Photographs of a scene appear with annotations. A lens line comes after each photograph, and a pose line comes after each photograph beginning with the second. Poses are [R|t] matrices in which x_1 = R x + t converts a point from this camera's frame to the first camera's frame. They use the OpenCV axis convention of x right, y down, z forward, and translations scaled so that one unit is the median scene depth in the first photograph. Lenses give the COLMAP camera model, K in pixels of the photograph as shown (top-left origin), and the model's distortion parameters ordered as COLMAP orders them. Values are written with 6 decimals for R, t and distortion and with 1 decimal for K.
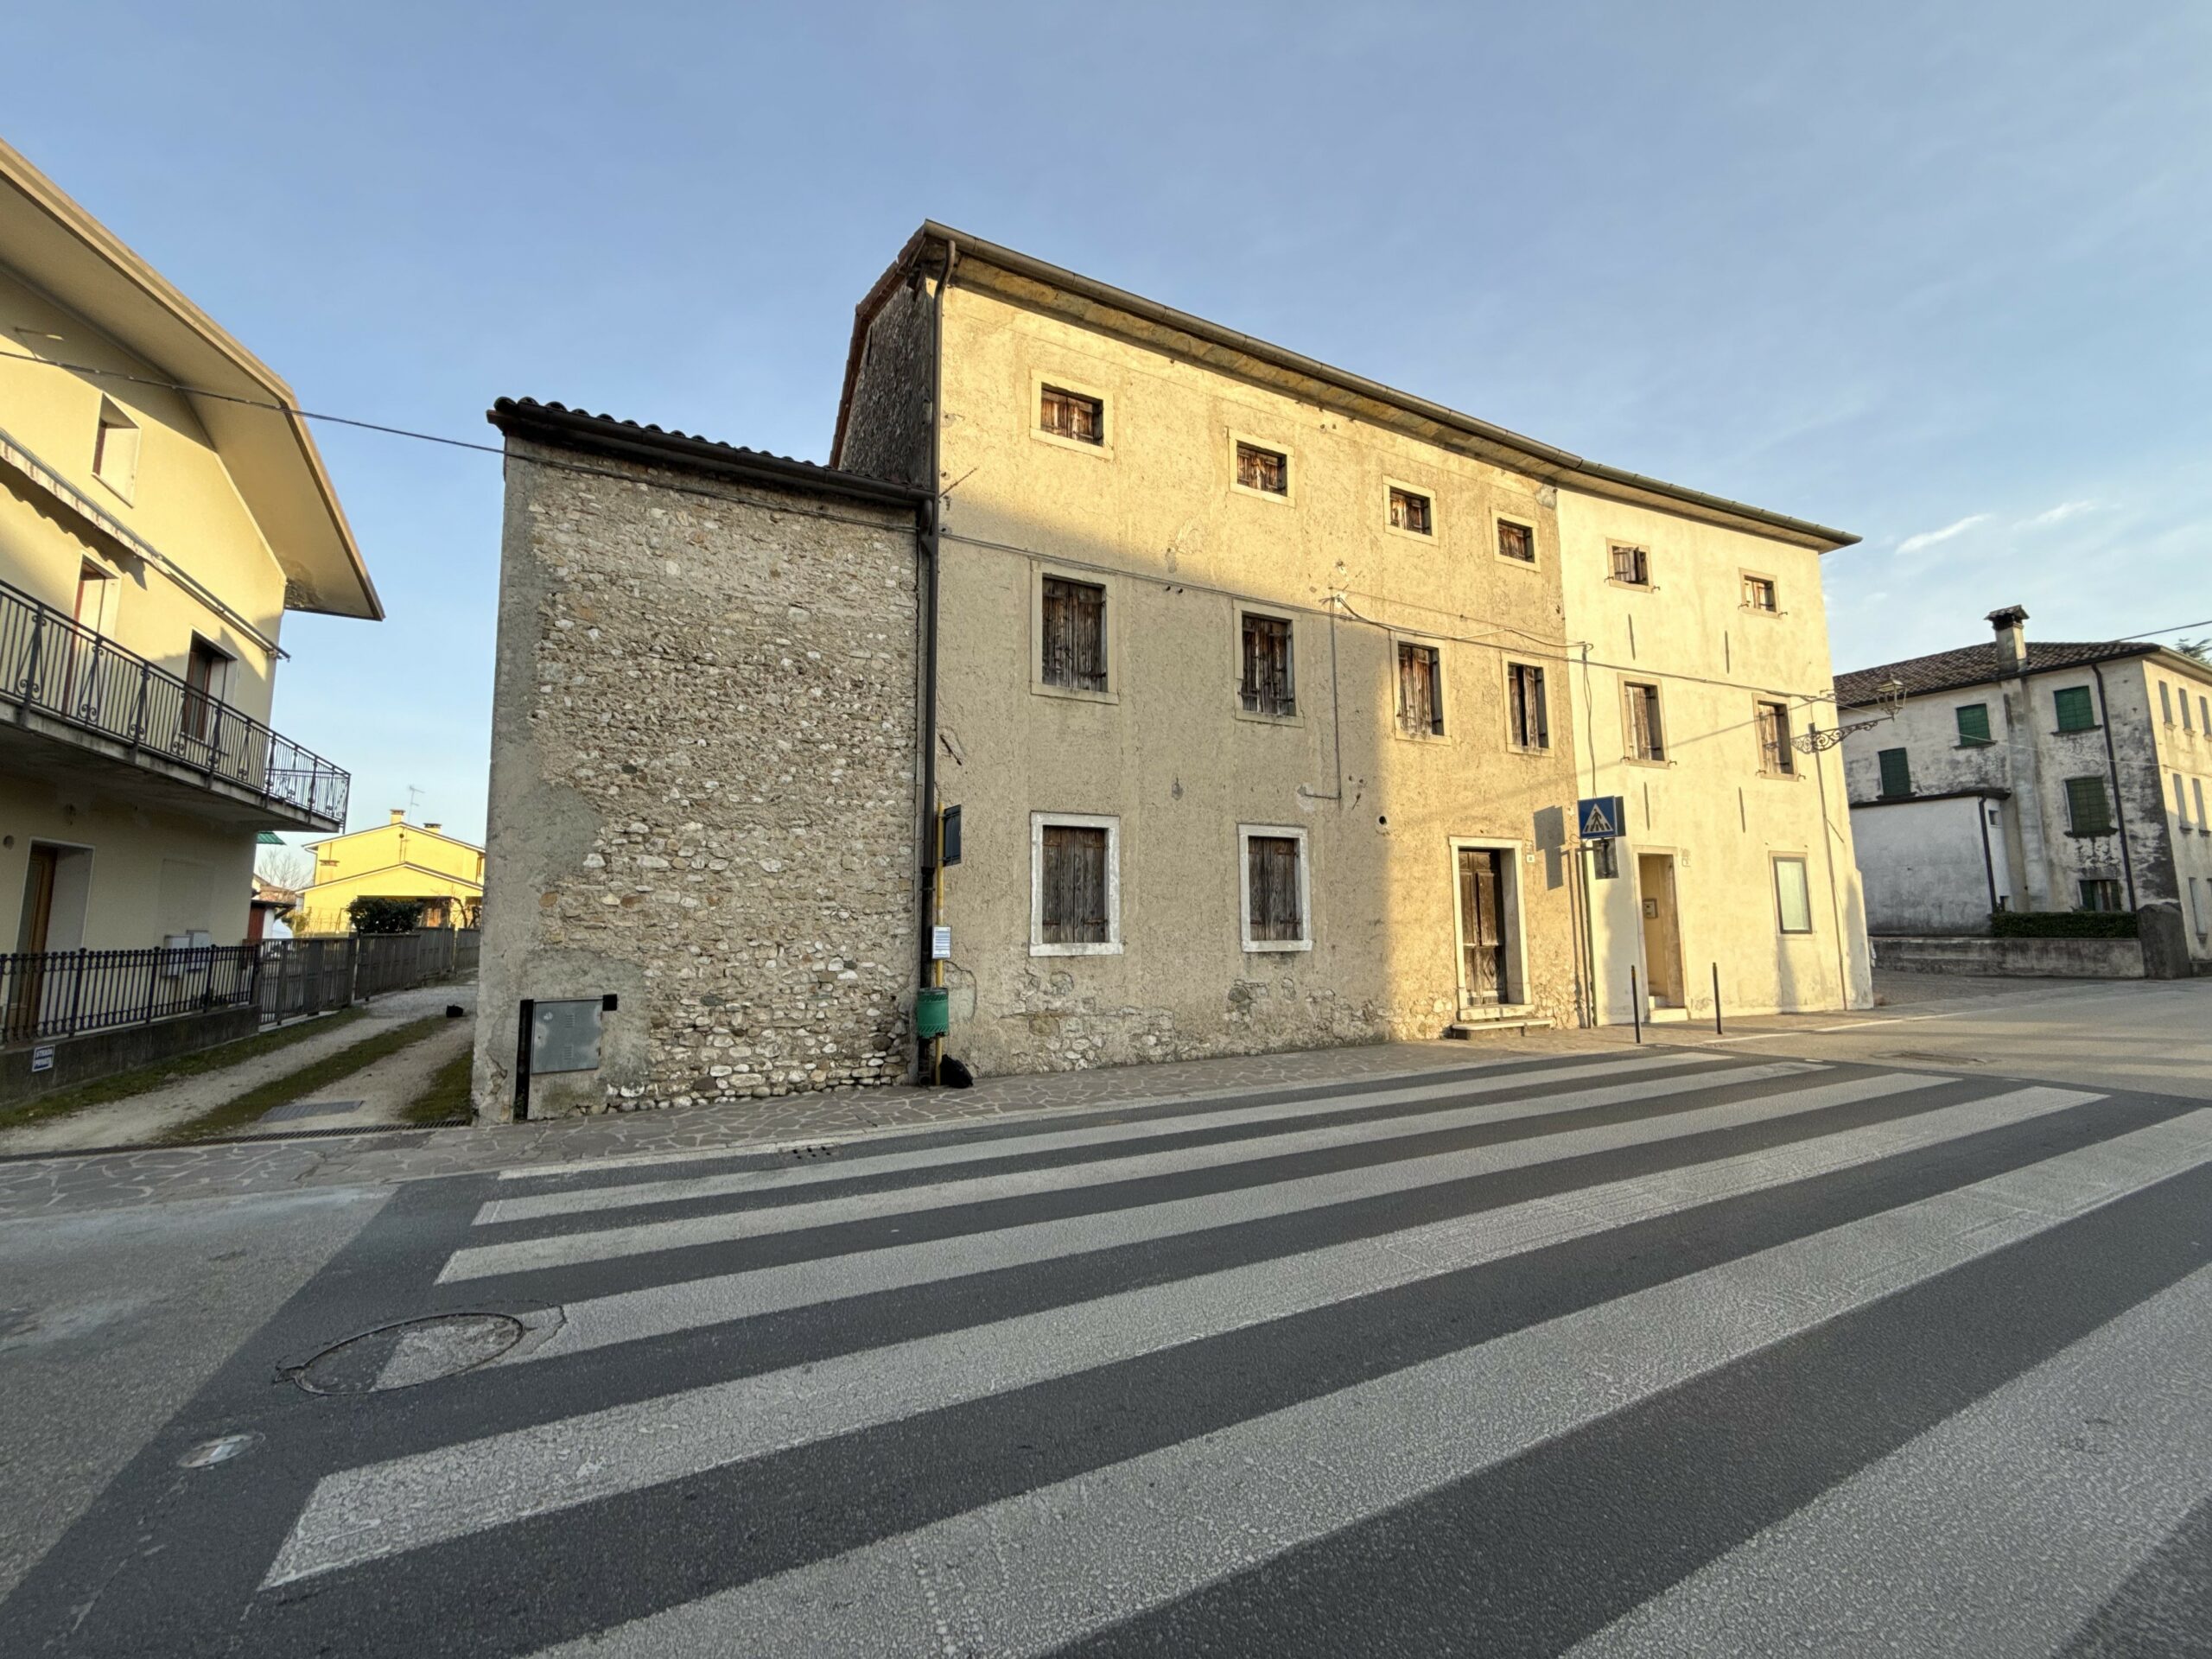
lens RADIAL K [[878.3, 0, 1100.4], [0, 878.3, 831.5], [0, 0, 1]] dist [-0.000284, -0.000115]
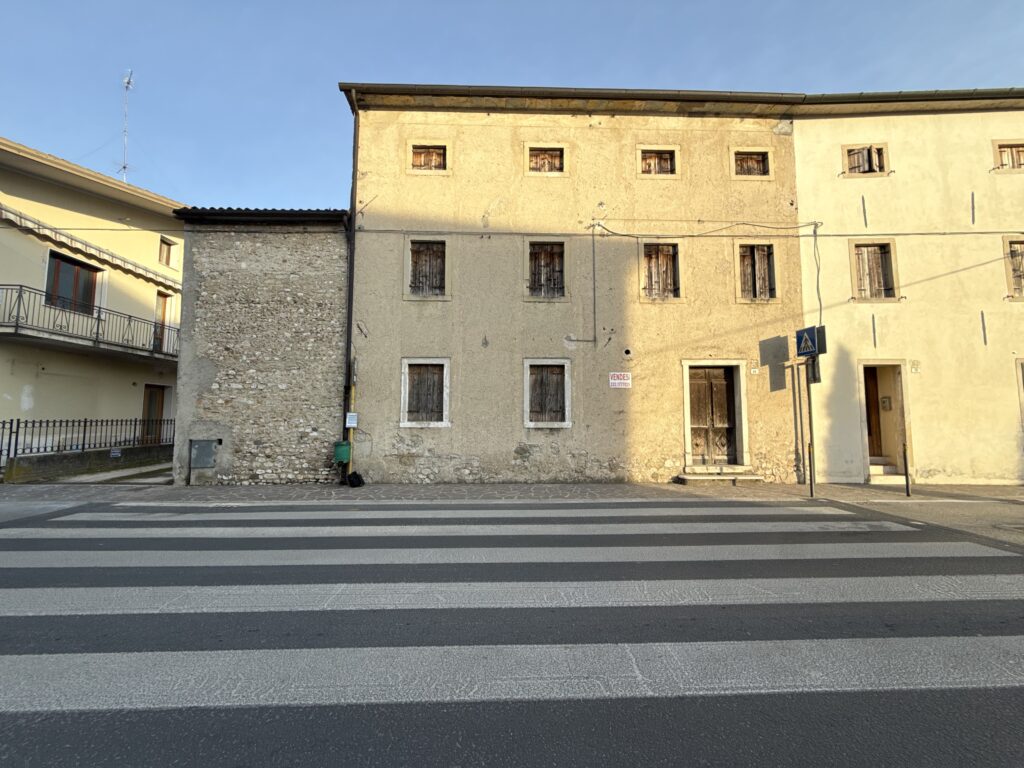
lens RADIAL K [[406.6, 0, 509.4], [0, 406.6, 384.9], [0, 0, 1]] dist [-0.000284, -0.000115]
pose [[0.904061, -0.023275, -0.426769, 0.489682], [0.039091, 0.998834, 0.028336, 0.021144], [0.425611, -0.042300, 0.903917, 0.211668]]
